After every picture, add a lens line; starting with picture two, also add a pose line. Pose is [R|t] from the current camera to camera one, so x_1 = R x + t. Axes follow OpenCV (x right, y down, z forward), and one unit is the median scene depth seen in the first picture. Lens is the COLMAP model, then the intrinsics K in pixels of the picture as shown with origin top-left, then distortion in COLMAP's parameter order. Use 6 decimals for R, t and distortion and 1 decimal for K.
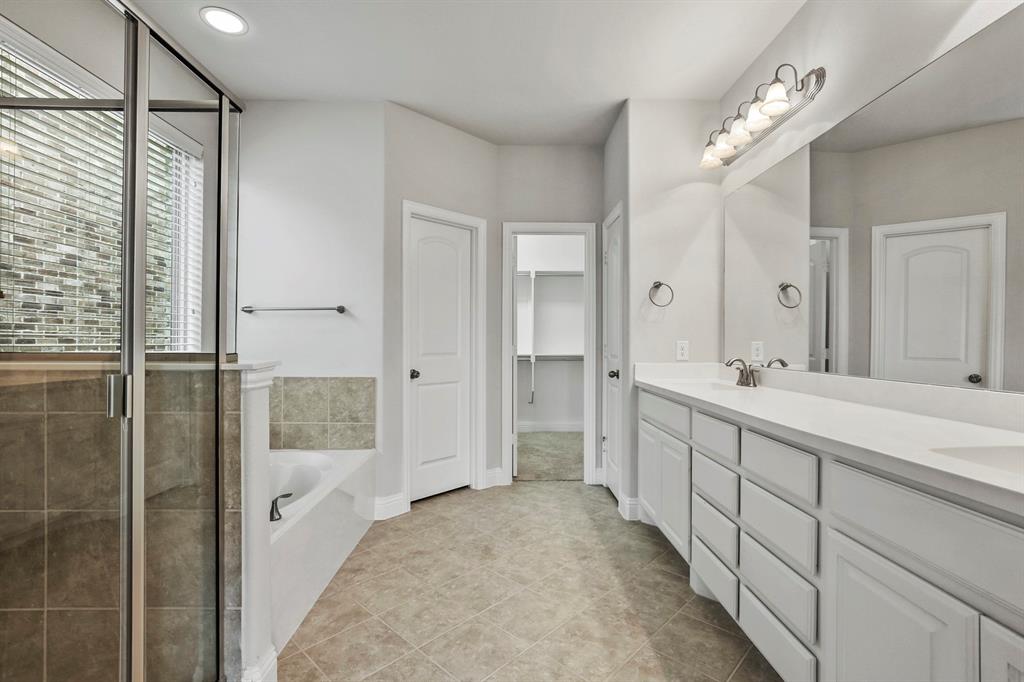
lens RADIAL K [[468.0, 0, 514.7], [0, 468.0, 340.2], [0, 0, 1]] dist [-0.011551, 0.002546]
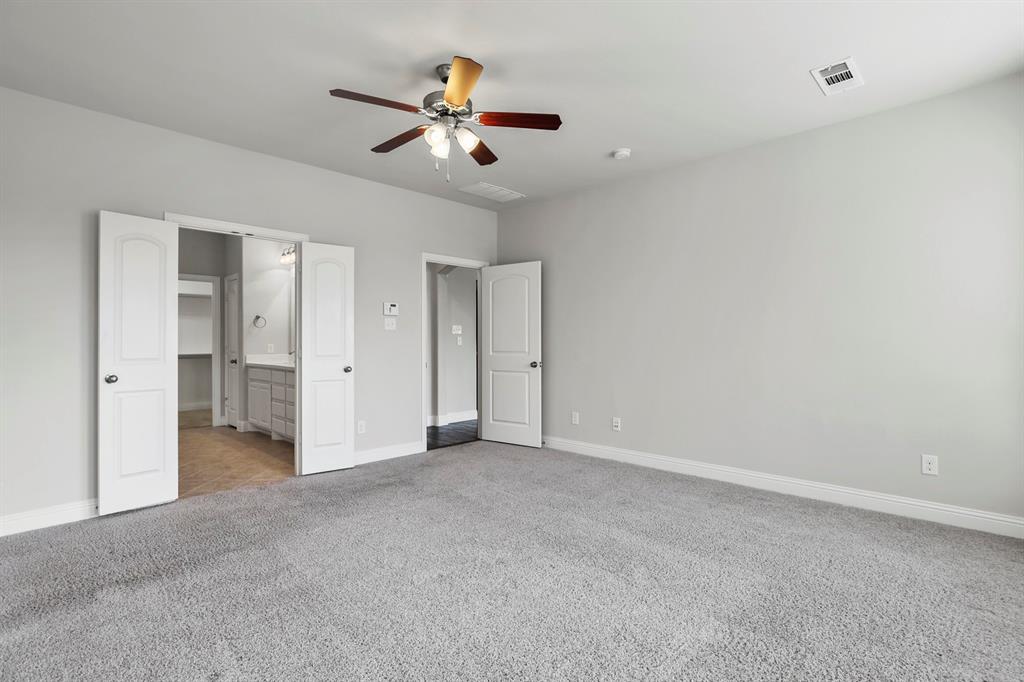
lens RADIAL K [[489.9, 0, 514.8], [0, 489.9, 340.3], [0, 0, 1]] dist [-0.001388, -0.000974]
pose [[0.715895, -0.003378, 0.698200, -0.359750], [0.004771, 0.999989, -0.000054, -0.008064], [-0.698192, 0.003370, 0.715903, -1.228720]]
